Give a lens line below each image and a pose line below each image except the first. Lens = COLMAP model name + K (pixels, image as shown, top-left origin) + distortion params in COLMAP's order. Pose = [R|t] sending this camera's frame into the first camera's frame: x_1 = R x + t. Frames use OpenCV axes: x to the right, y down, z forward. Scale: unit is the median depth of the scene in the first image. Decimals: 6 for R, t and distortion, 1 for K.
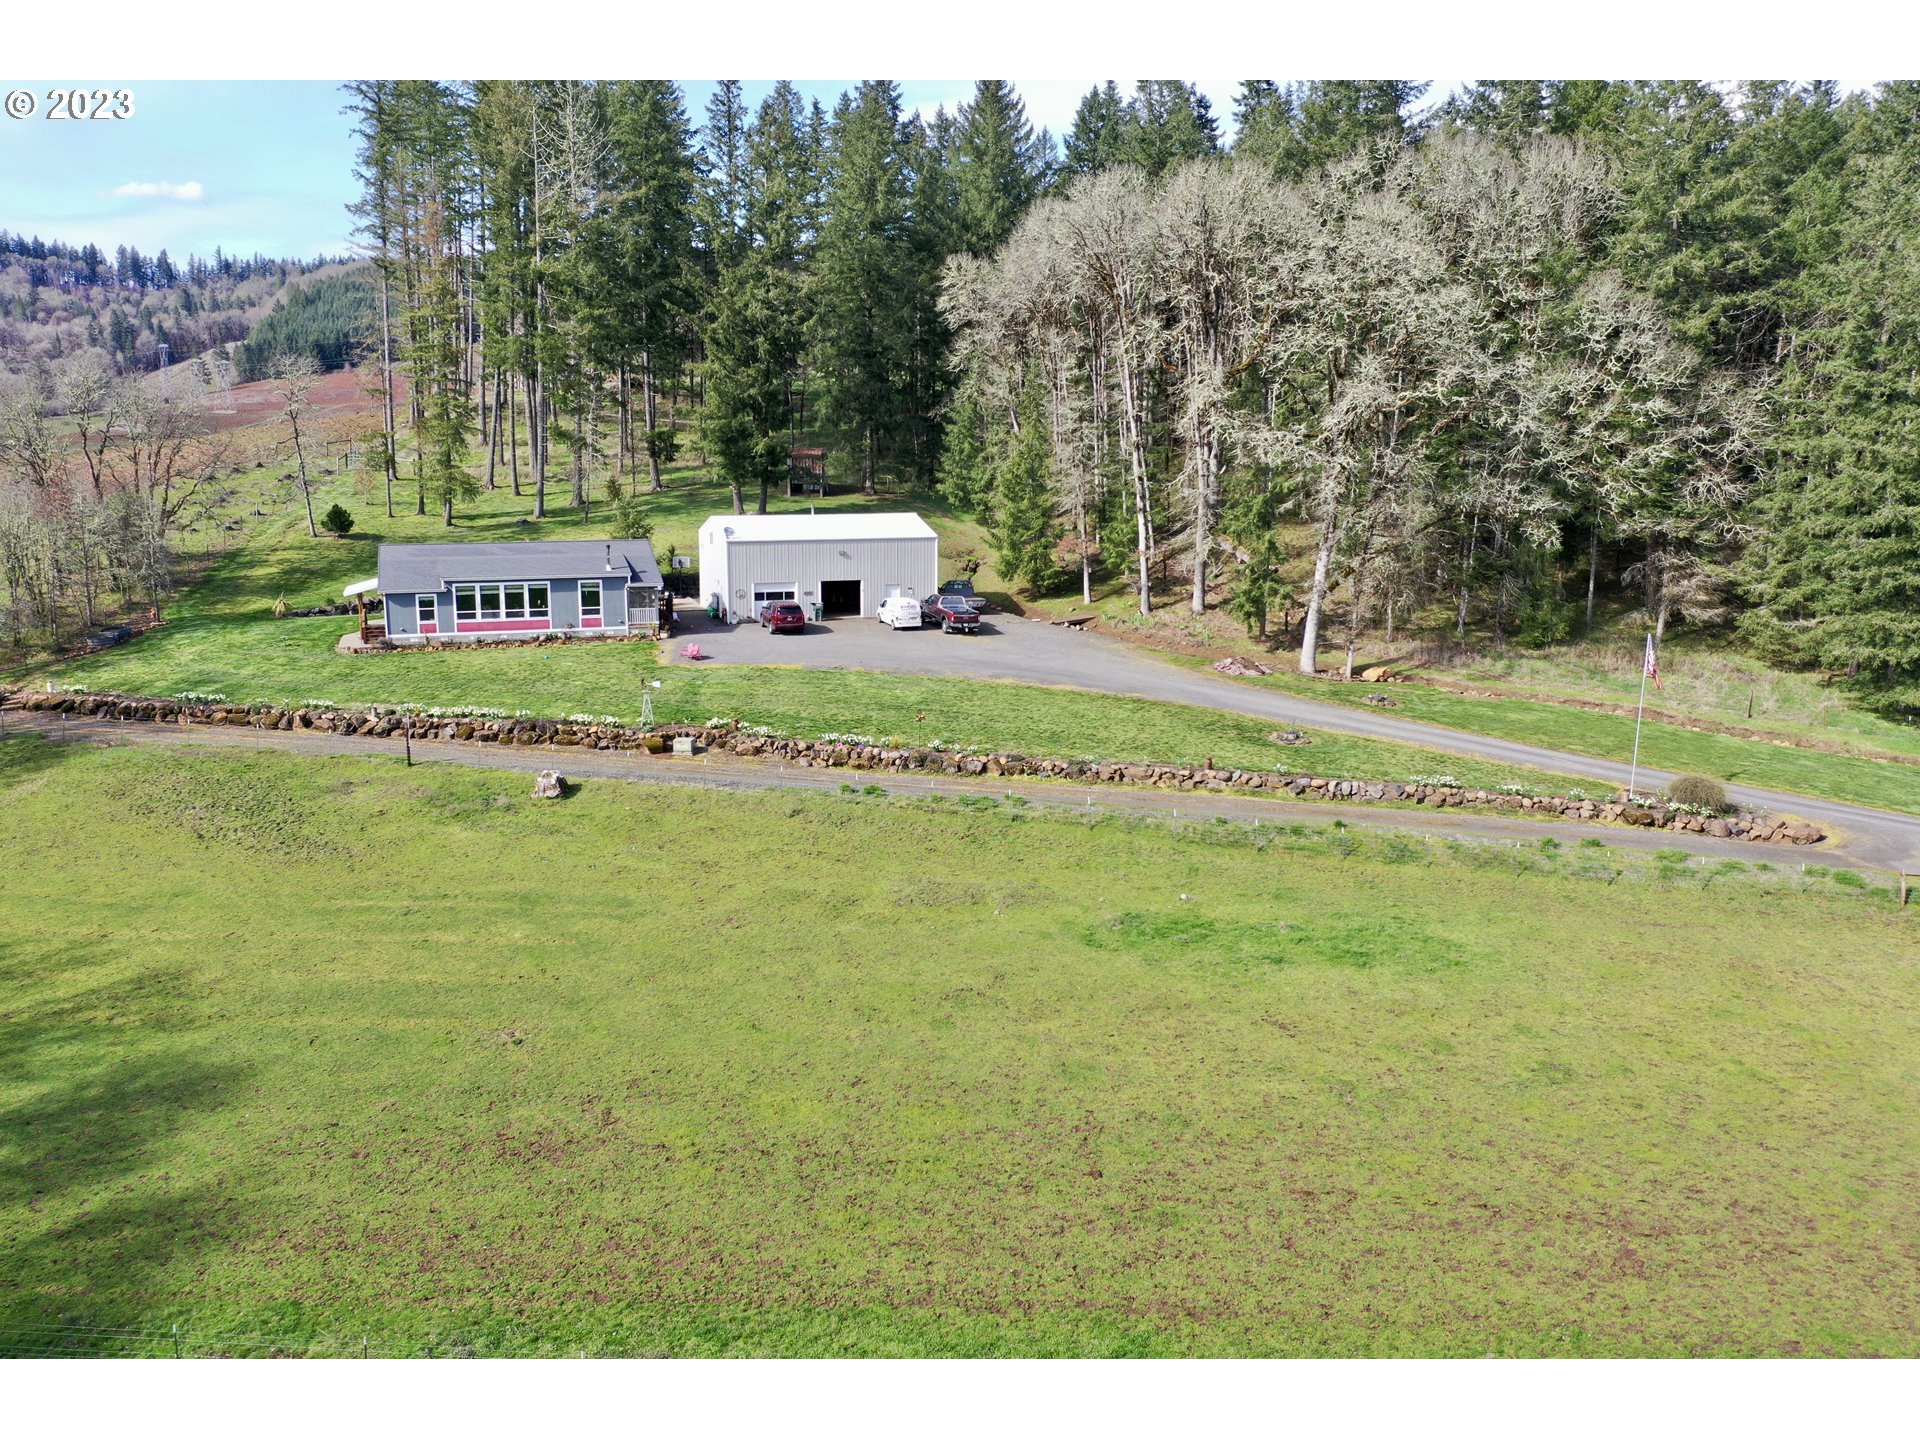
lens RADIAL K [[1541.2, 0, 972.4], [0, 1541.2, 712.6], [0, 0, 1]] dist [-0.017523, -0.002268]
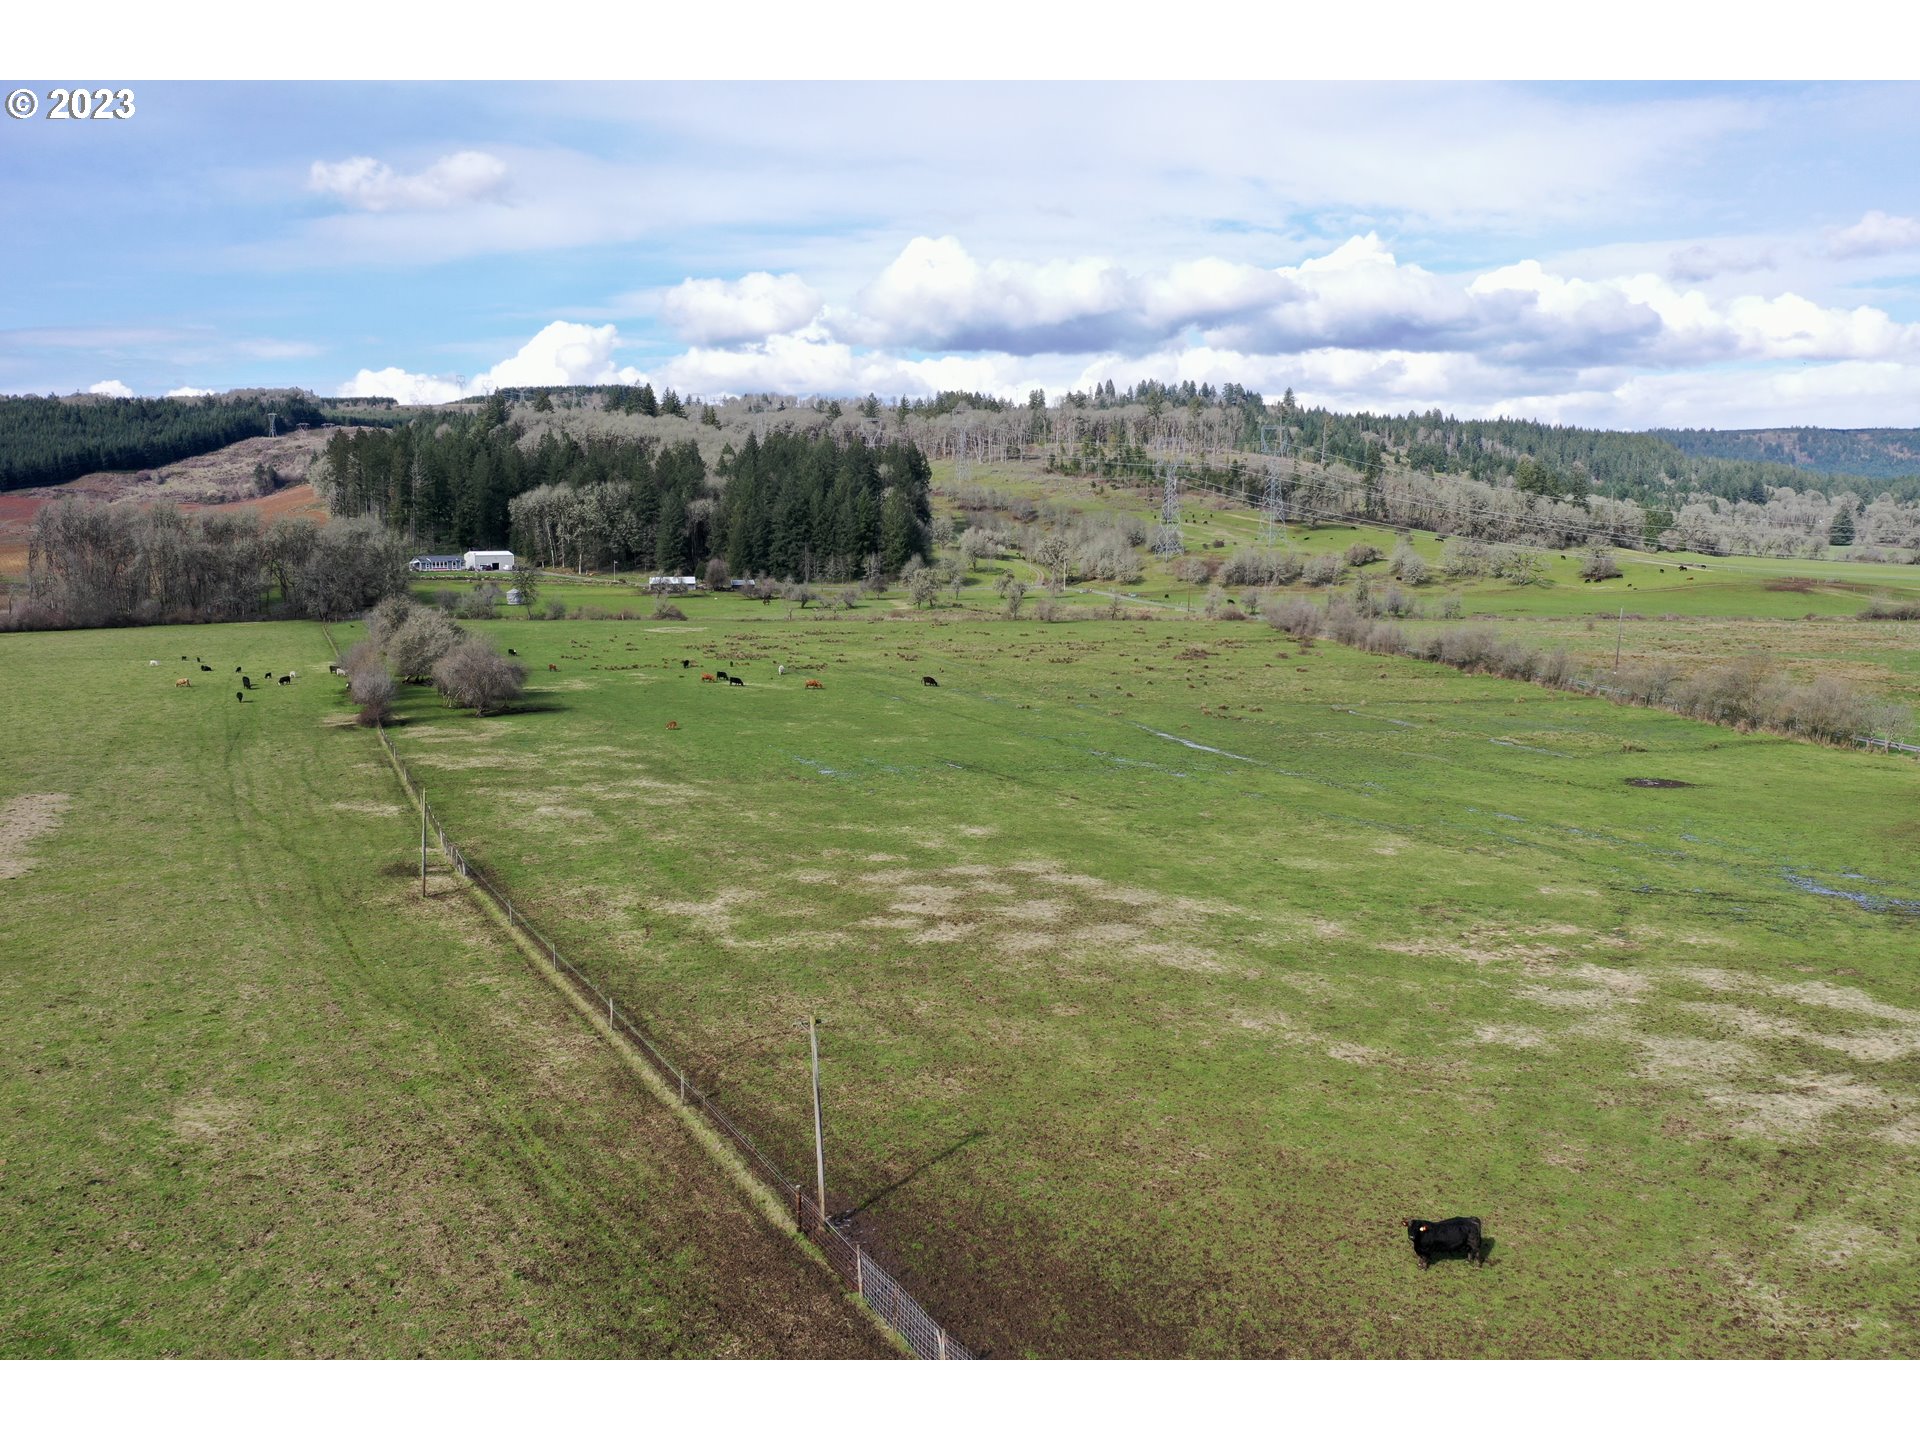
lens RADIAL K [[1541.2, 0, 960.1], [0, 1541.2, 722.1], [0, 0, 1]] dist [-0.017523, -0.002268]
pose [[0.949864, -0.047442, 0.309044, -0.248573], [0.064249, 0.996944, -0.044430, 0.877094], [-0.305992, 0.062058, 0.950009, -4.941041]]
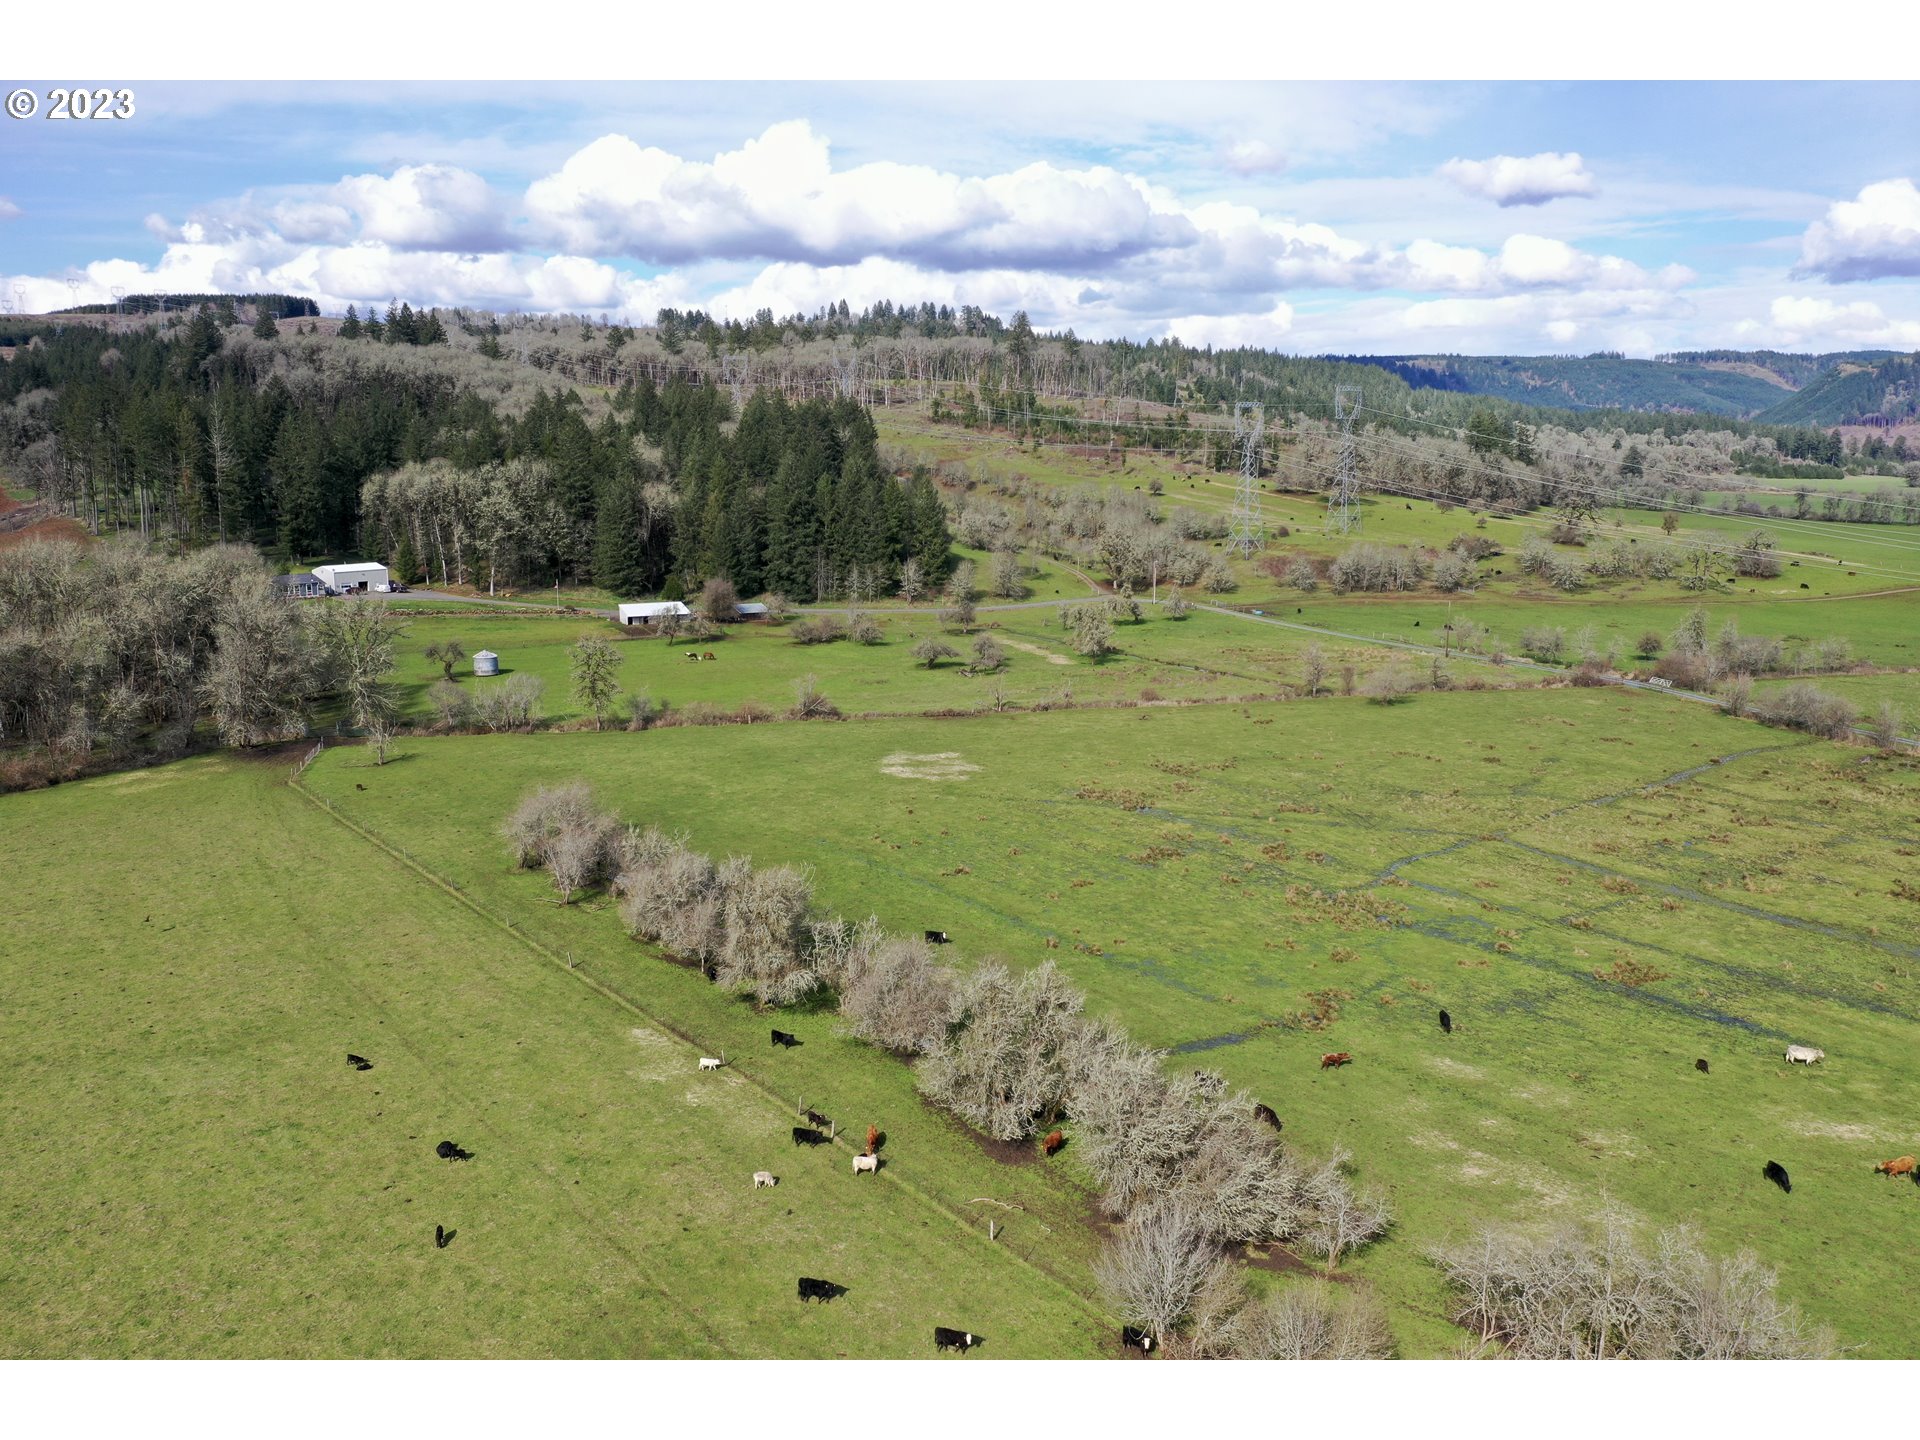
lens RADIAL K [[1541.2, 0, 967.0], [0, 1541.2, 718.4], [0, 0, 1]] dist [-0.017523, -0.002268]
pose [[0.850285, -0.100277, 0.516682, -0.852348], [0.101275, 0.994509, 0.026348, 0.315476], [-0.516487, 0.029924, 0.855772, -3.143399]]
